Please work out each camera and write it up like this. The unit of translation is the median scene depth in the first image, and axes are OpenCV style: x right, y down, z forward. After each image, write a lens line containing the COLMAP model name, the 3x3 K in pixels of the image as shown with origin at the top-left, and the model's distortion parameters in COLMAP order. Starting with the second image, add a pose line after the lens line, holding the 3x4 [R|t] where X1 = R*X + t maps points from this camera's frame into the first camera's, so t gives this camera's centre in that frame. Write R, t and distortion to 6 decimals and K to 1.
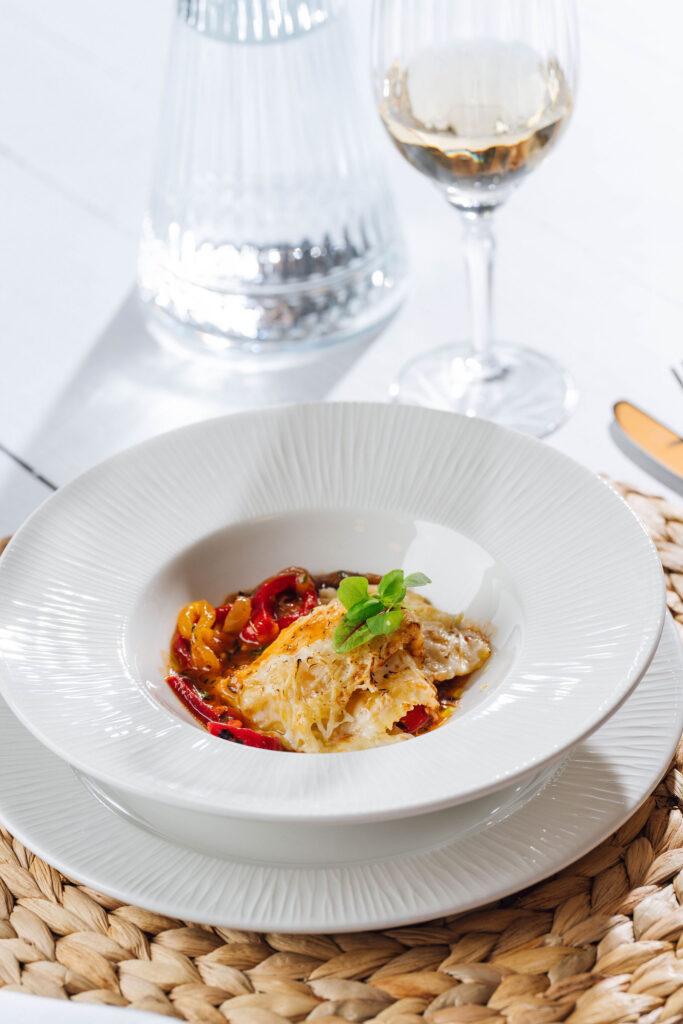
lens RADIAL K [[3424.5, 0, 339.0], [0, 3424.5, 511.1], [0, 0, 1]] dist [0.019722, 0.000000]
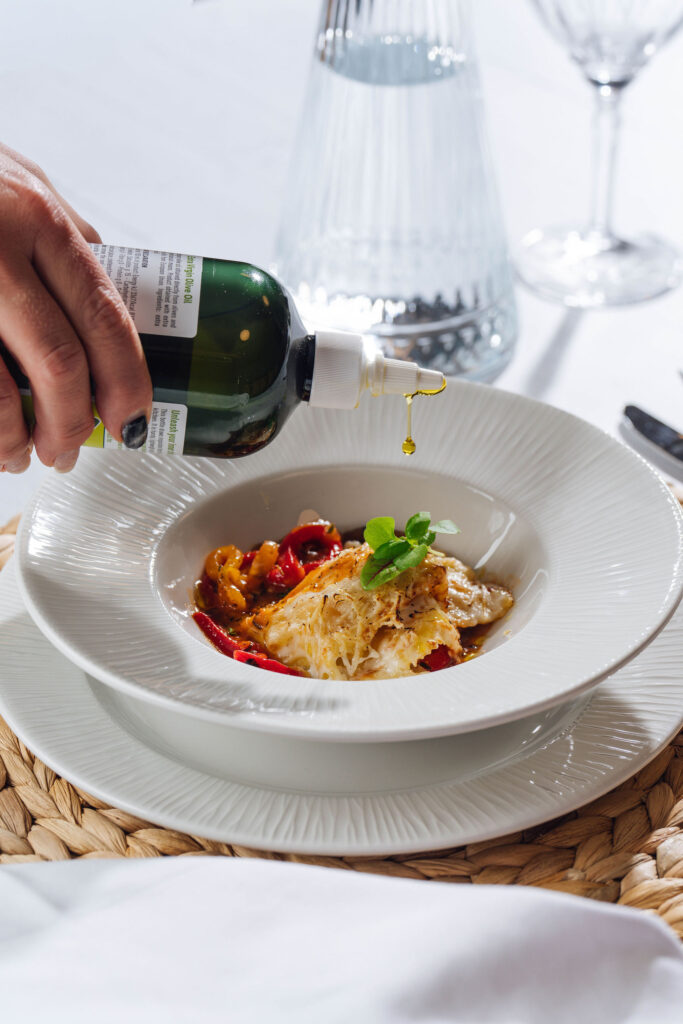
lens RADIAL K [[2794.2, 0, 344.9], [0, 2794.2, 513.3], [0, 0, 1]] dist [0.003778, 0.000000]
pose [[0.999248, 0.037266, 0.010669, -0.016250], [-0.036601, 0.997708, -0.056918, 0.067707], [-0.012766, 0.056485, 0.998322, 0.184276]]
